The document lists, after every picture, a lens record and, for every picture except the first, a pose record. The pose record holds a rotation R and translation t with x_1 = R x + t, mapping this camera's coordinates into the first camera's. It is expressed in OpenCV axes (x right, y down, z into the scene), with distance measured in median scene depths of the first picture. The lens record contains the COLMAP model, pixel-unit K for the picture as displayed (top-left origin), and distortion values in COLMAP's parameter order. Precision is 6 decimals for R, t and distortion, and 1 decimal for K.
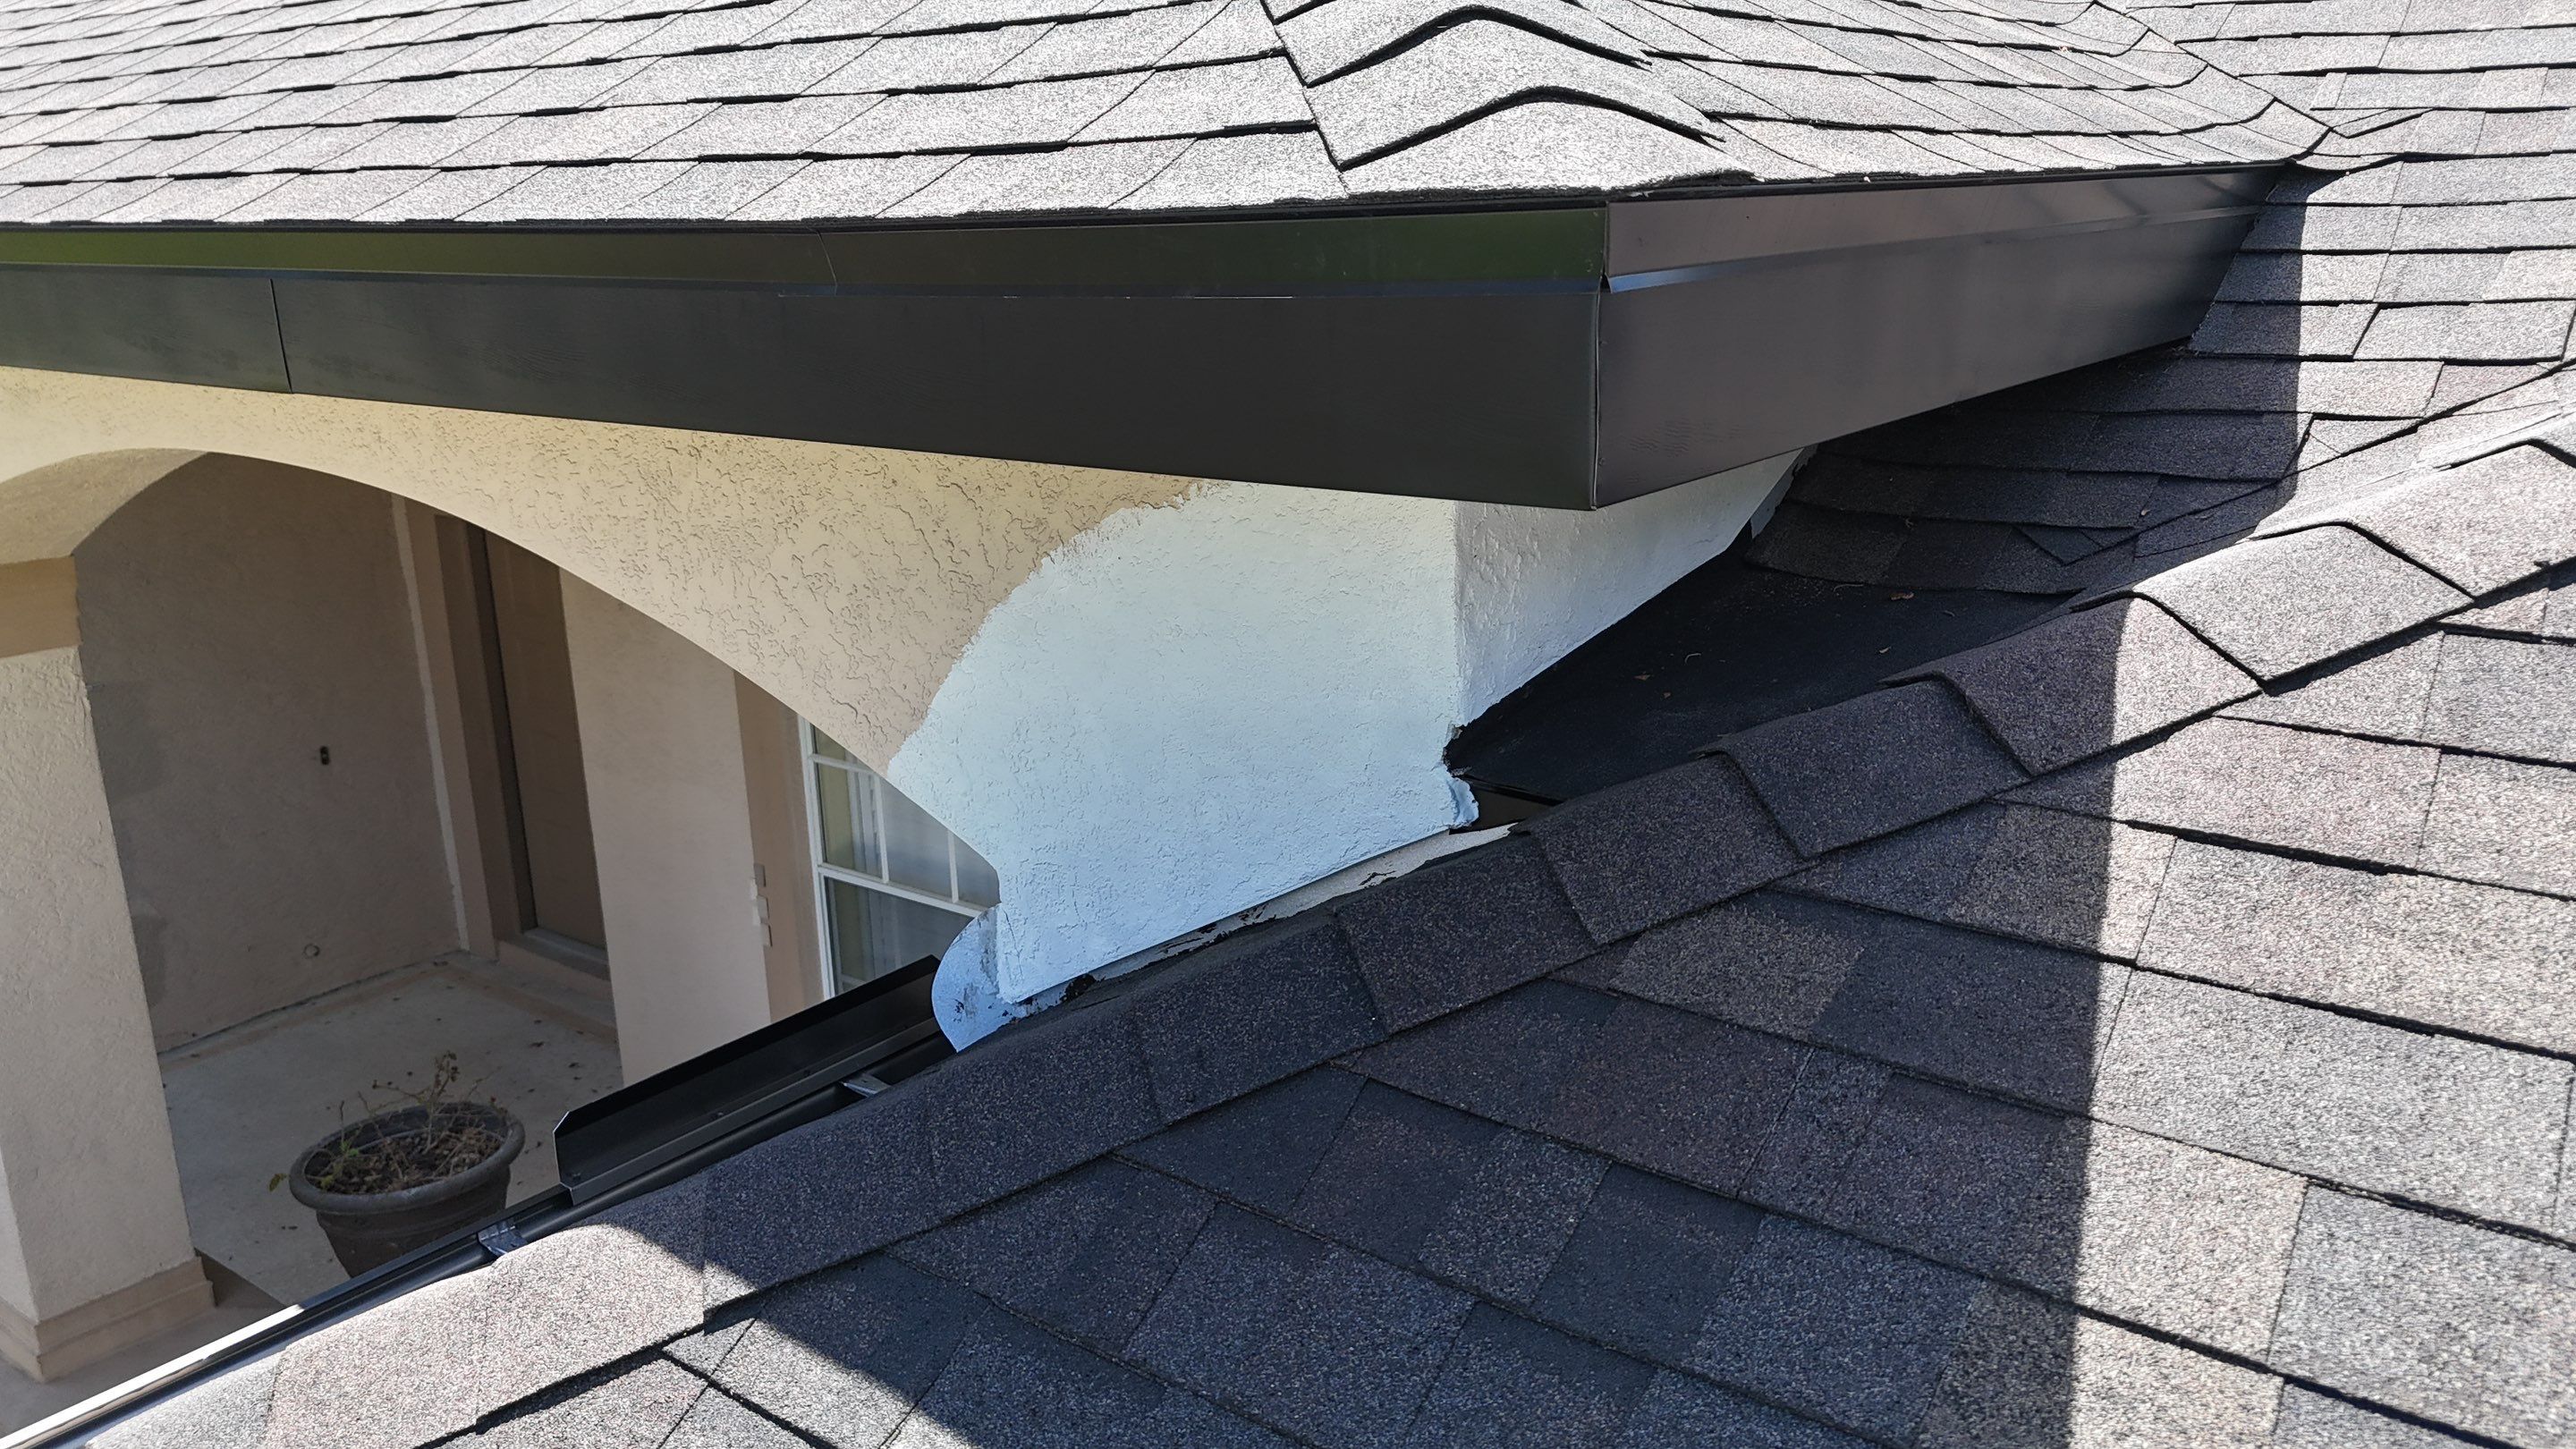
lens RADIAL K [[1895.6, 0, 1303.9], [0, 1895.6, 727.3], [0, 0, 1]] dist [0.063423, -0.067054]
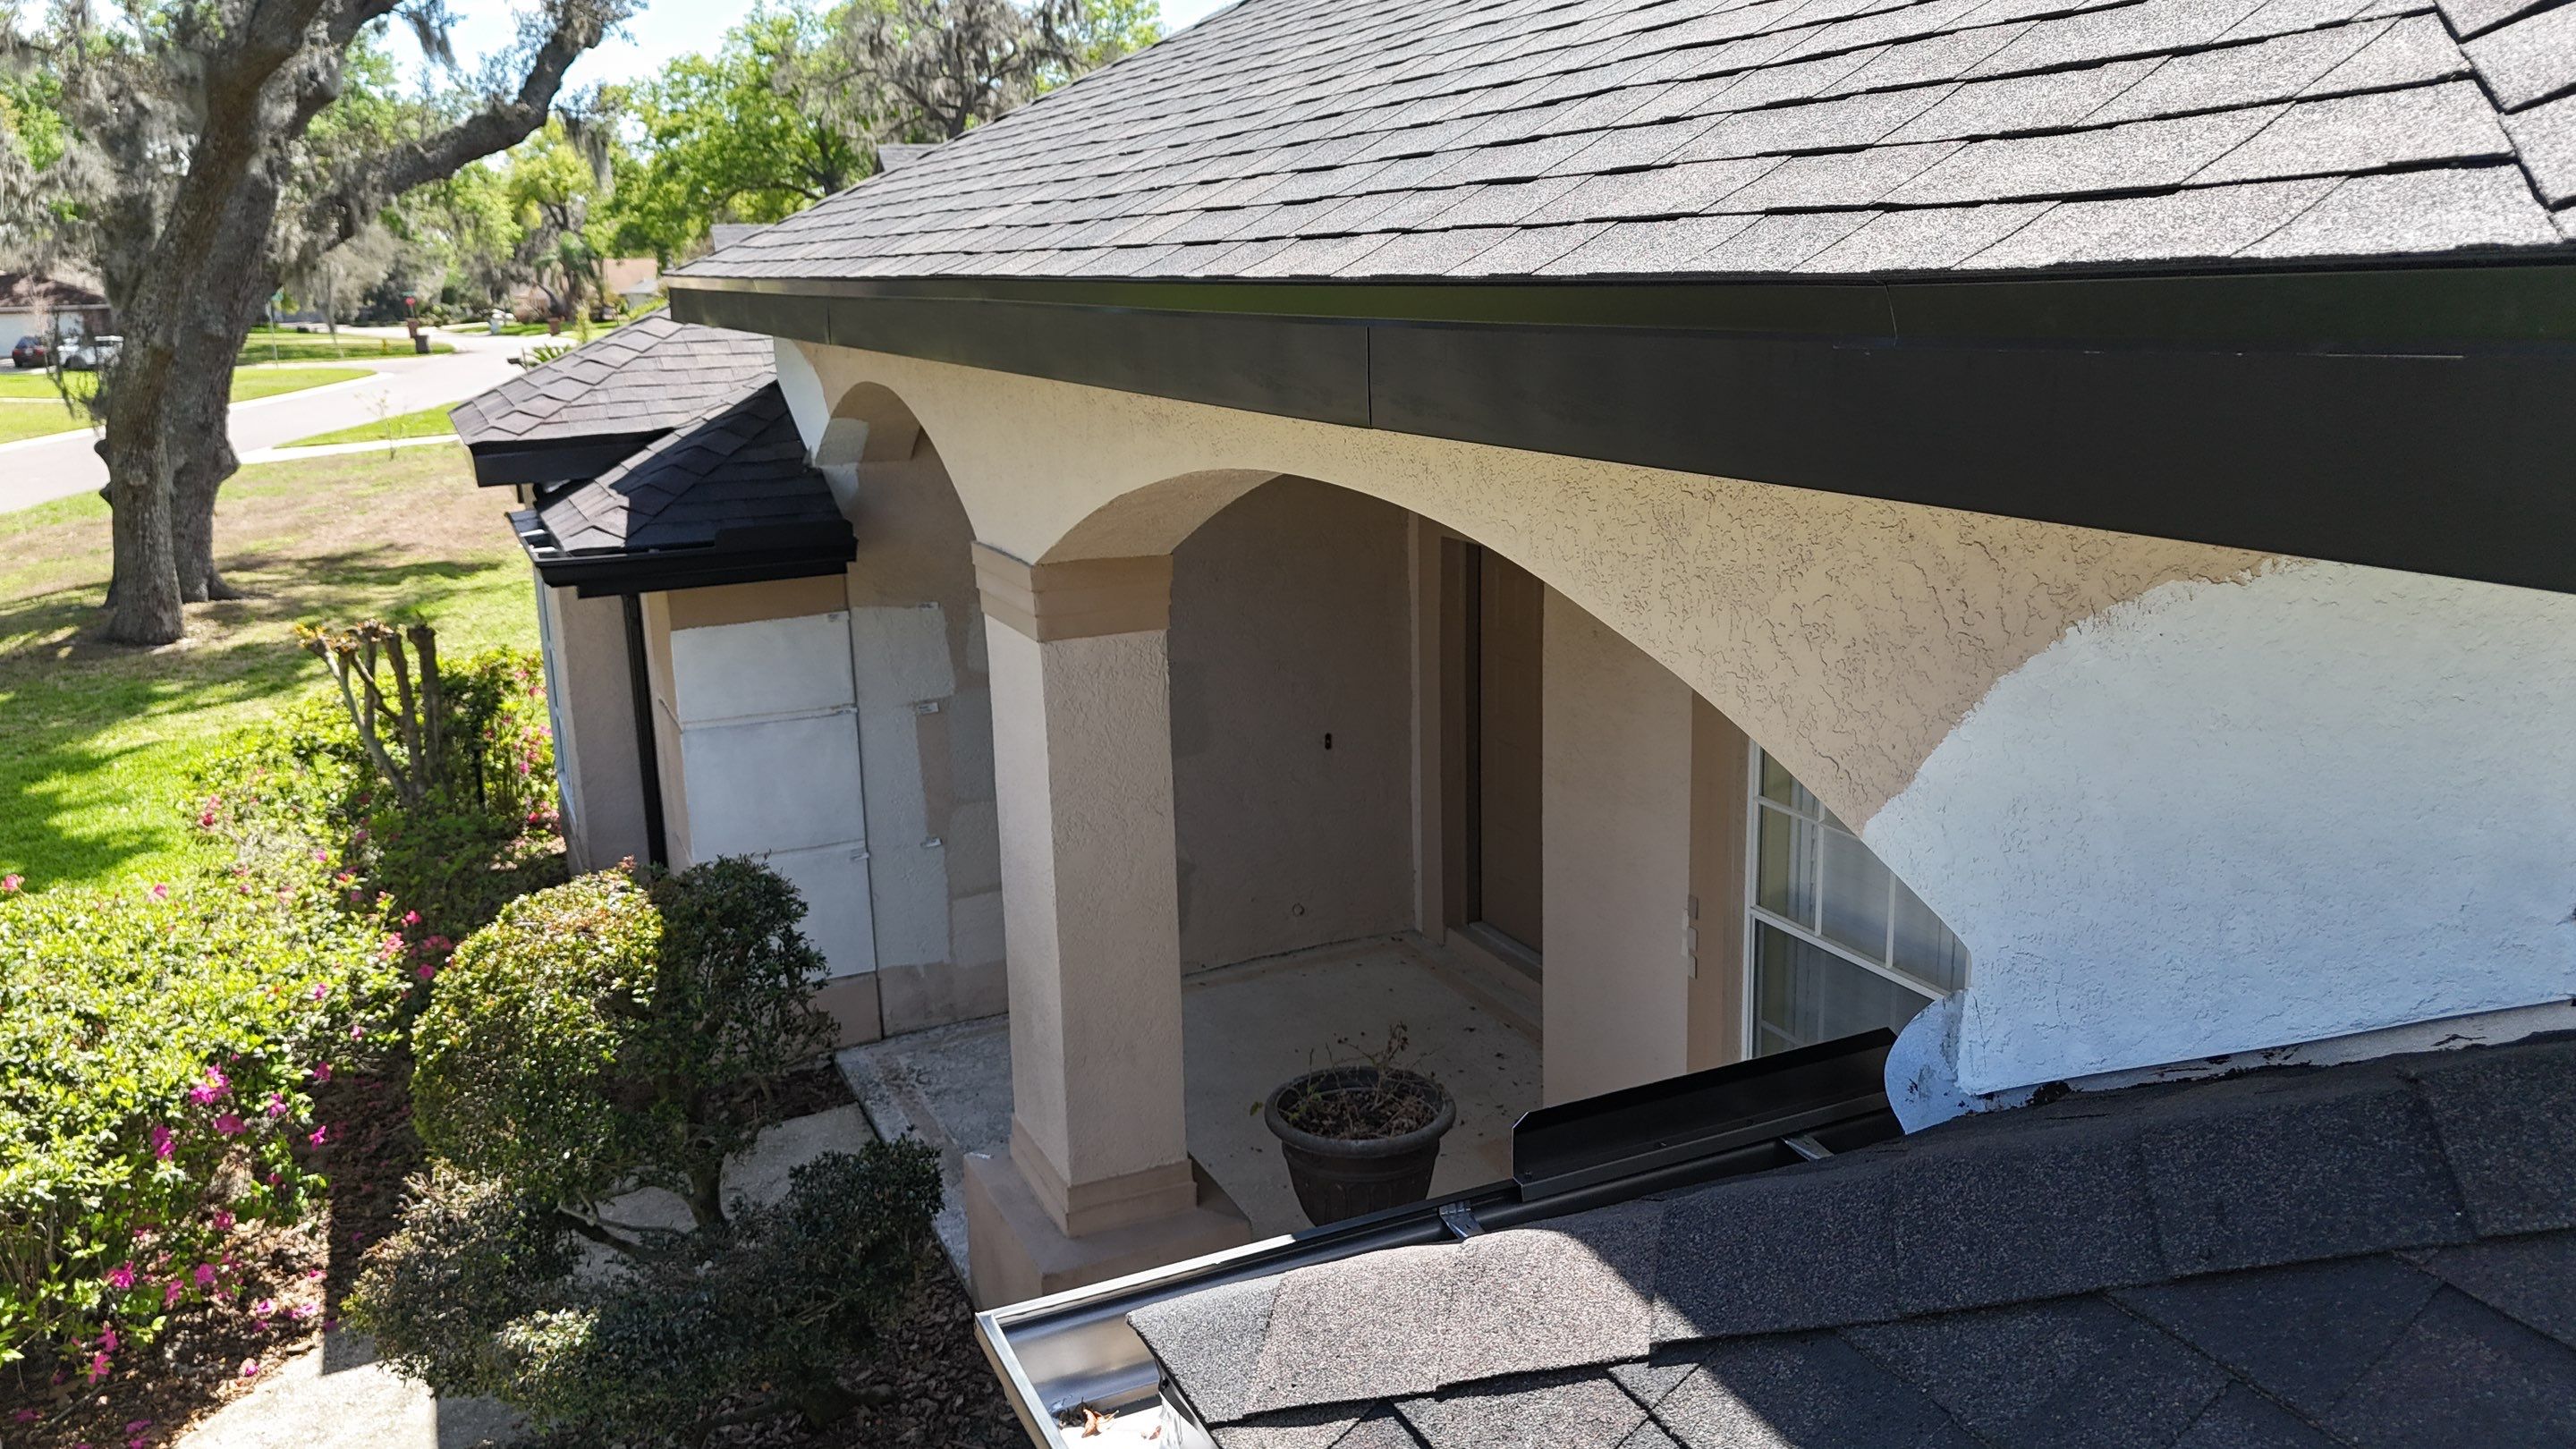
lens RADIAL K [[1895.6, 0, 1303.3], [0, 1895.6, 727.8], [0, 0, 1]] dist [0.063423, -0.067054]
pose [[0.879968, 0.109526, -0.462234, -0.028884], [-0.118990, 0.992857, 0.008732, -0.004097], [0.459889, 0.047317, 0.886715, 0.000866]]
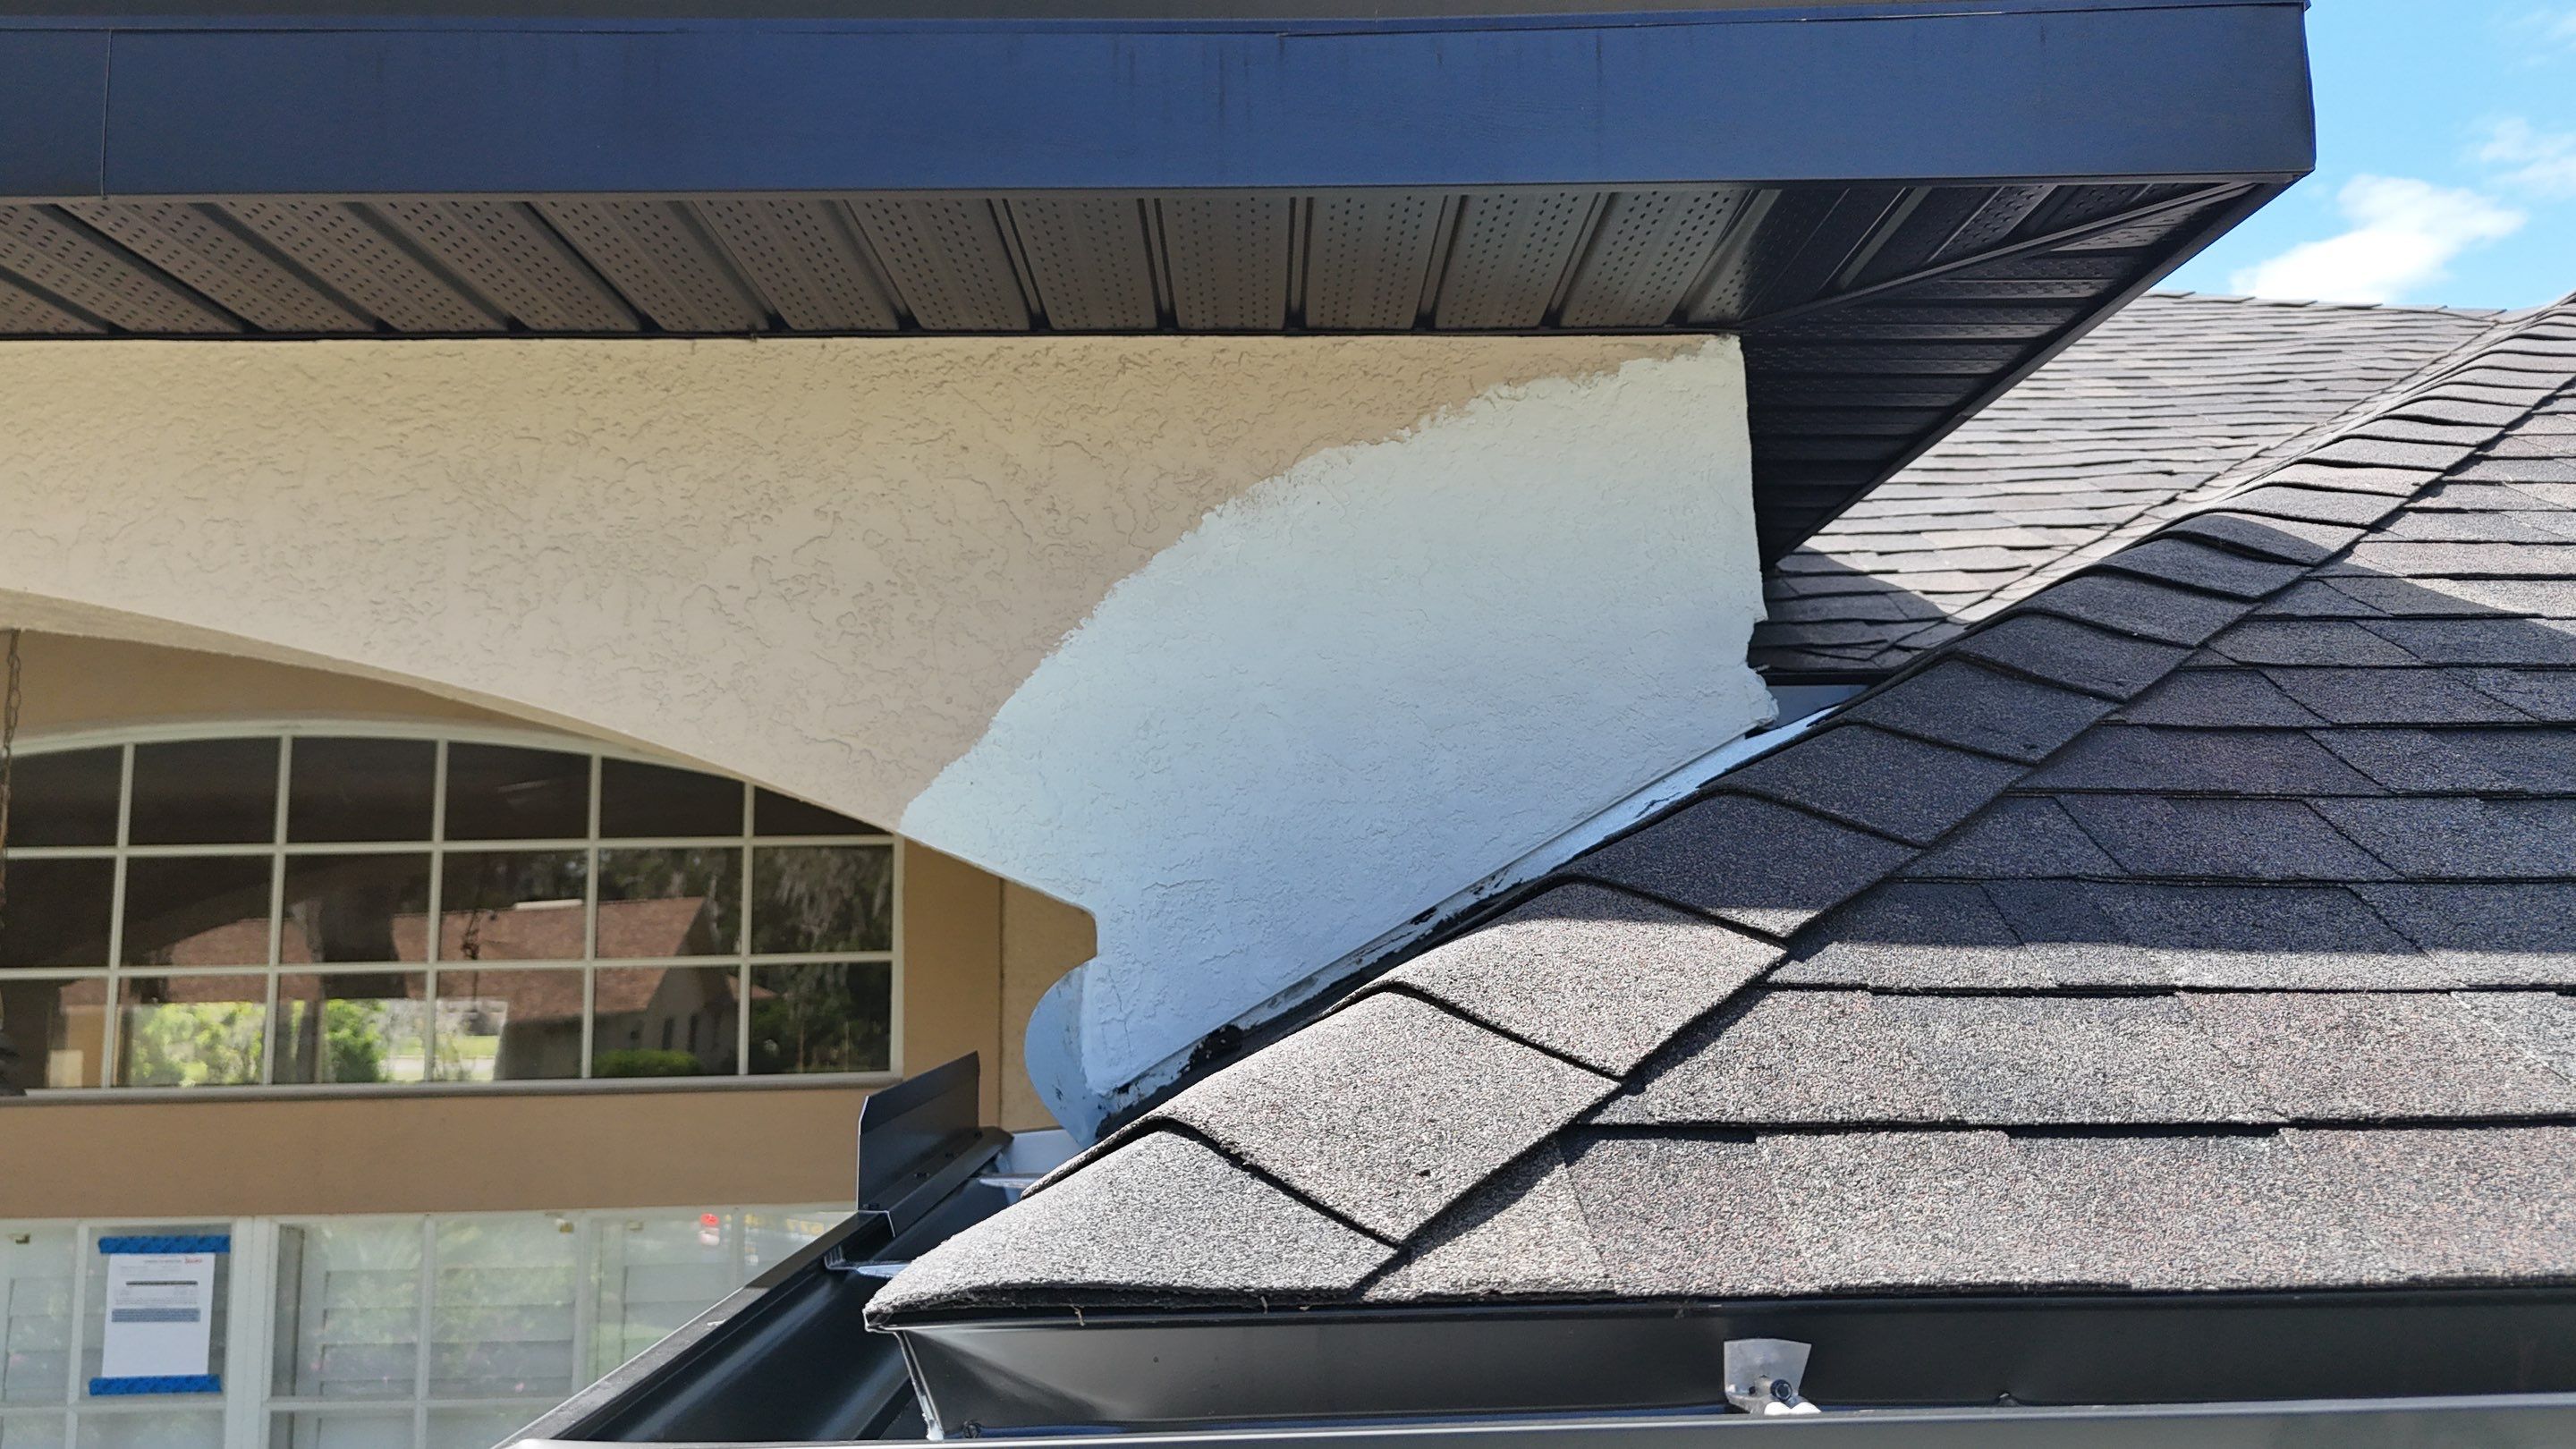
lens RADIAL K [[1895.6, 0, 1296.8], [0, 1895.6, 741.6], [0, 0, 1]] dist [0.063423, -0.067054]
pose [[0.787848, 0.075819, 0.611185, -0.624799], [0.162456, 0.931660, -0.324990, 0.299331], [-0.594057, 0.355333, 0.721689, 0.363386]]
